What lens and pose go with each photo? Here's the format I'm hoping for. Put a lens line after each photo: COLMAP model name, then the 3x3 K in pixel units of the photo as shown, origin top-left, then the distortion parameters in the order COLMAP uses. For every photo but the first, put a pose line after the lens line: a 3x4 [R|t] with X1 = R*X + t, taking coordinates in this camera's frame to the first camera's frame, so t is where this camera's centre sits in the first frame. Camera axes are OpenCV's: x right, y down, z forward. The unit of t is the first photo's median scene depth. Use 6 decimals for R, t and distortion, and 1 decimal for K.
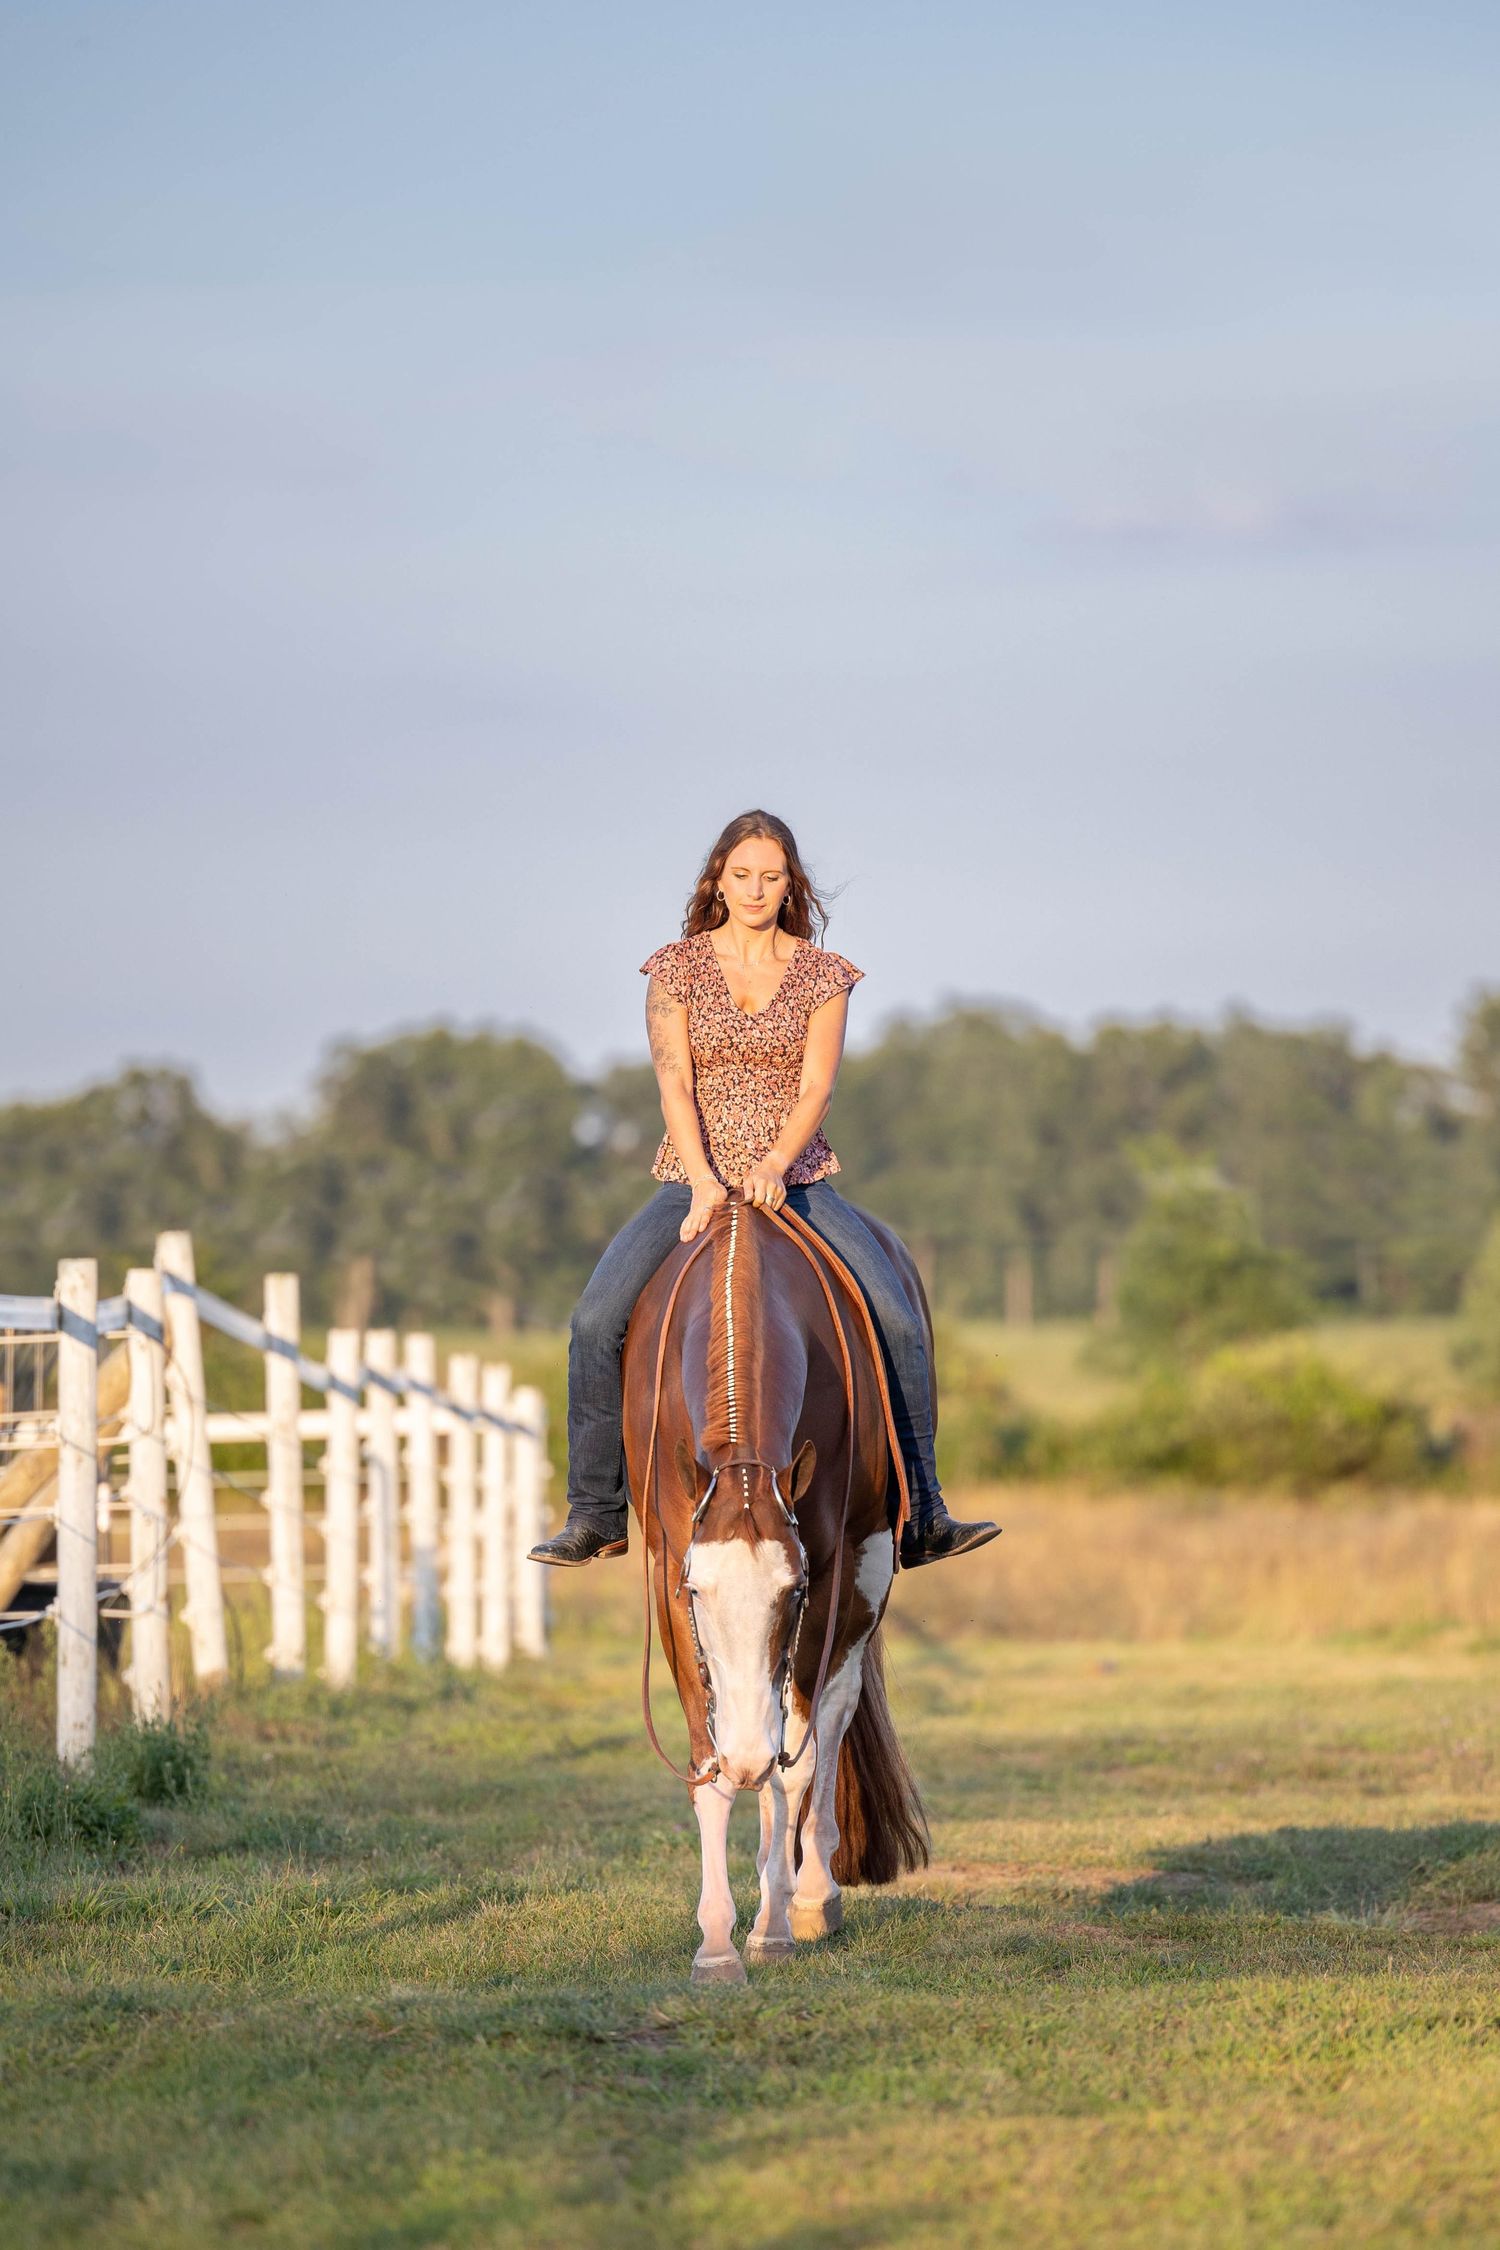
lens RADIAL K [[12985.8, 0, 750.0], [0, 12985.8, 1125.0], [0, 0, 1]] dist [-0.363910, 16.800622]
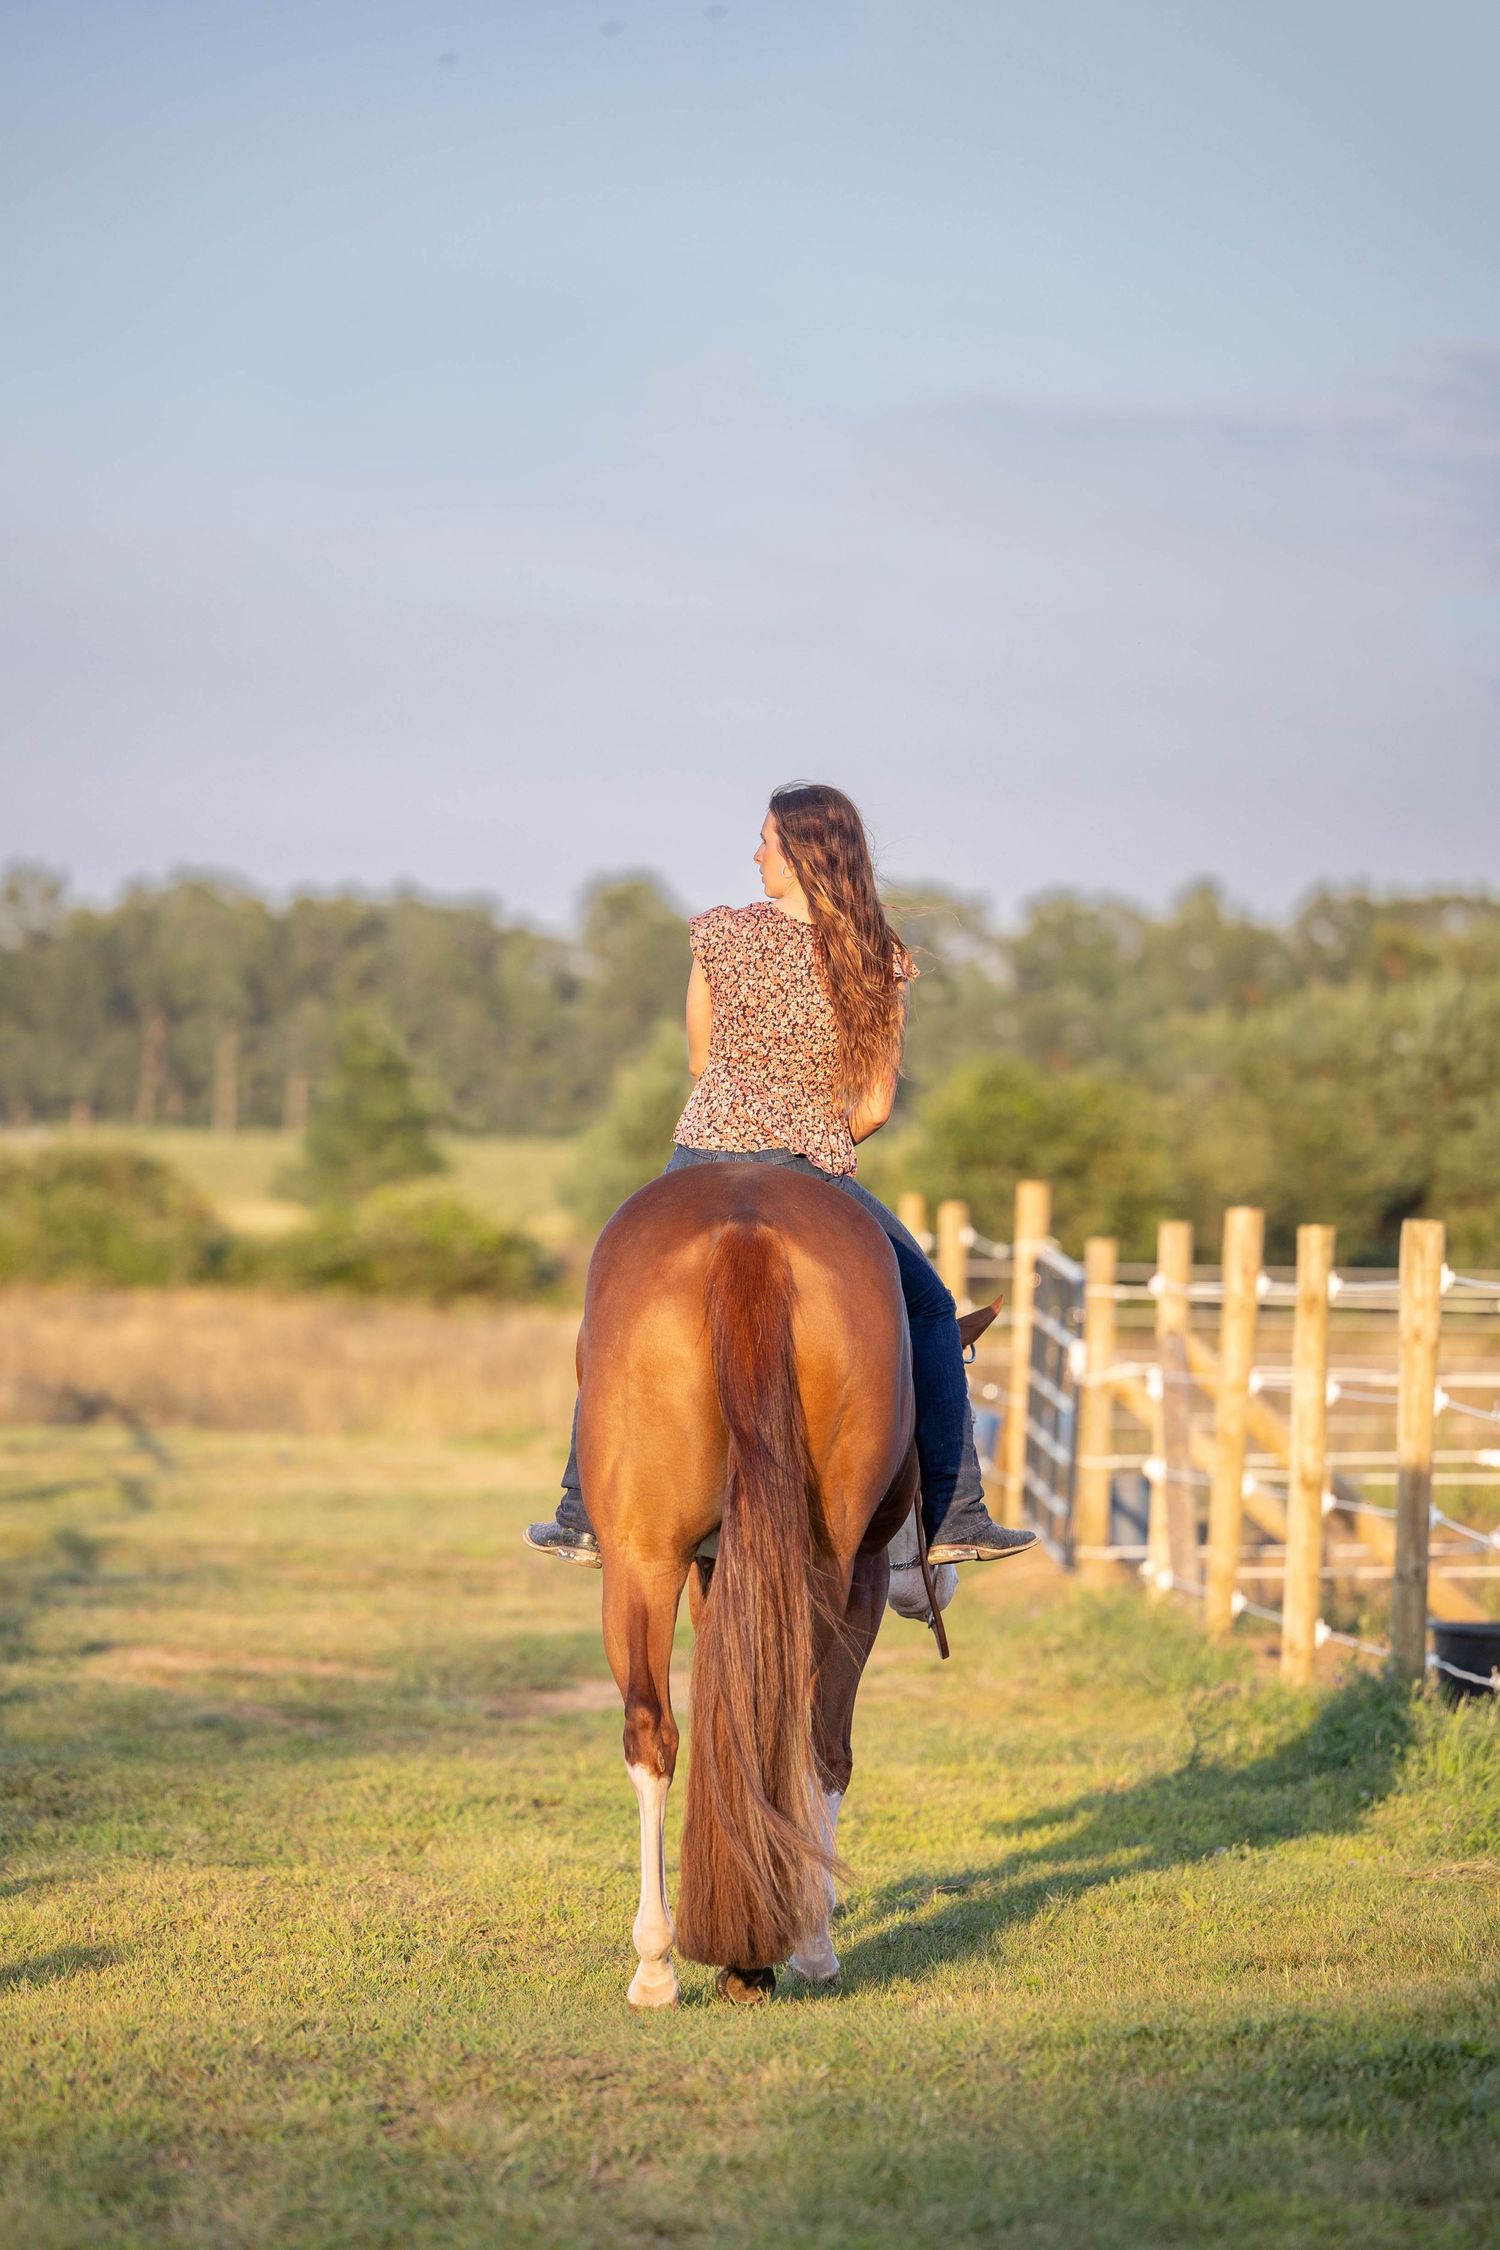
lens RADIAL K [[10638.7, 0, 750.0], [0, 10638.7, 1125.0], [0, 0, 1]] dist [-0.317984, -5.519353]
pose [[0.996948, 0.033998, 0.070272, -0.005396], [-0.035244, 0.999241, 0.016564, -0.028459], [-0.069656, -0.018990, 0.997390, -0.204540]]
